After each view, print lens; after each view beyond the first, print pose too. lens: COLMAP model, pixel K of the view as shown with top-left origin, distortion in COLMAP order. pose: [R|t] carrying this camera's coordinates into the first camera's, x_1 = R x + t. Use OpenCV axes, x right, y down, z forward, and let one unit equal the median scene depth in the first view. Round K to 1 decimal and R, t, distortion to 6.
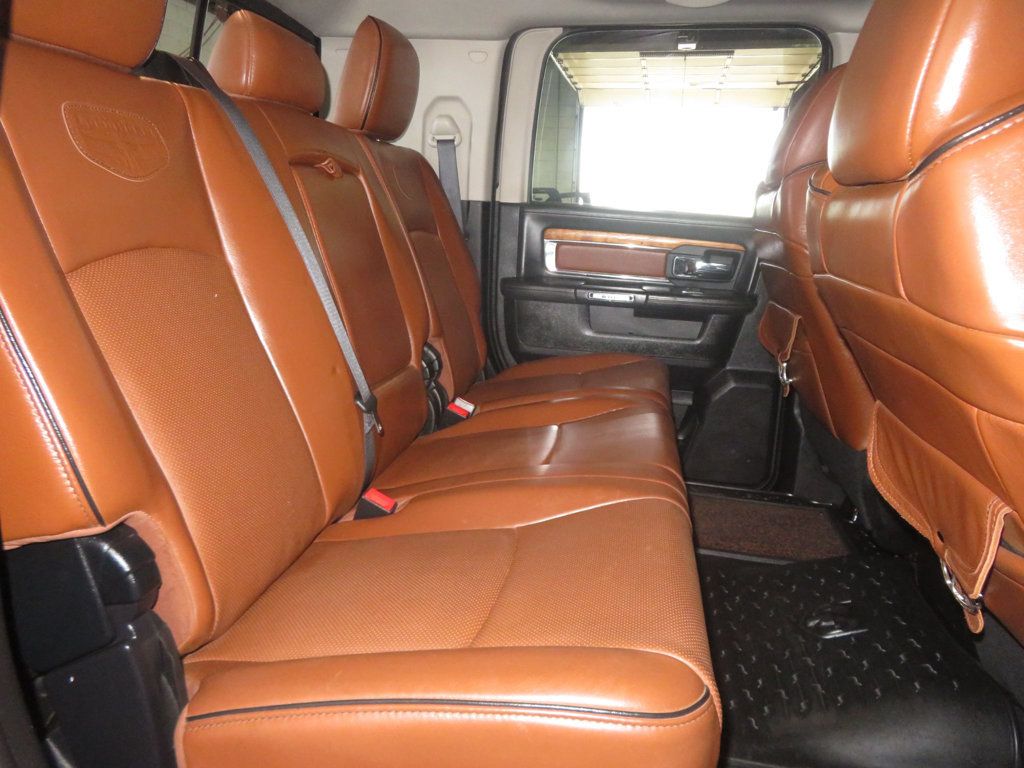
lens RADIAL K [[732.9, 0, 506.9], [0, 732.9, 388.4], [0, 0, 1]] dist [0.008809, 0.005042]
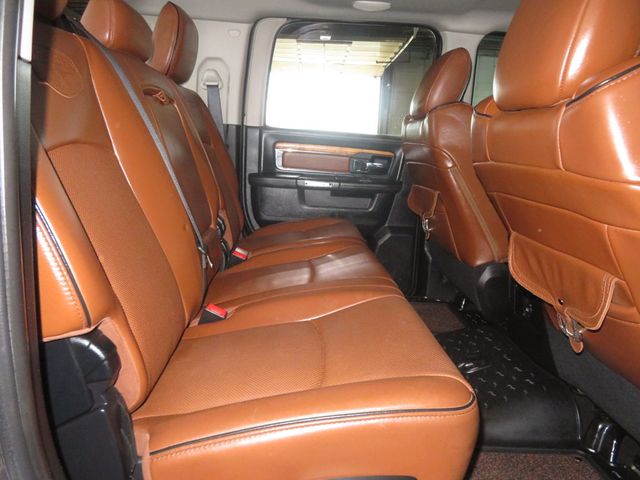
lens RADIAL K [[458.1, 0, 317.4], [0, 458.1, 241.1], [0, 0, 1]] dist [0.008809, 0.005042]
pose [[0.976148, -0.039136, 0.213551, -0.111966], [0.041954, 0.999082, -0.008678, 0.015458], [-0.213015, 0.017431, 0.976893, 0.001637]]
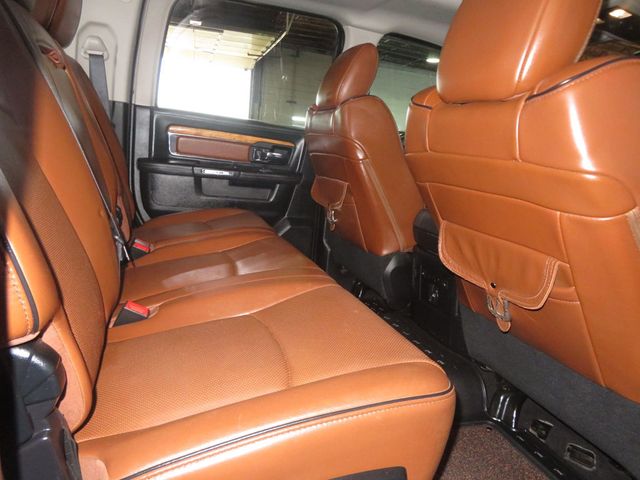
lens RADIAL K [[458.1, 0, 314.4], [0, 458.1, 241.6], [0, 0, 1]] dist [0.008809, 0.005042]
pose [[0.880218, -0.045881, 0.472346, -0.189301], [0.043068, 0.998931, 0.016773, 0.018924], [-0.472610, 0.005579, 0.881254, 0.063103]]
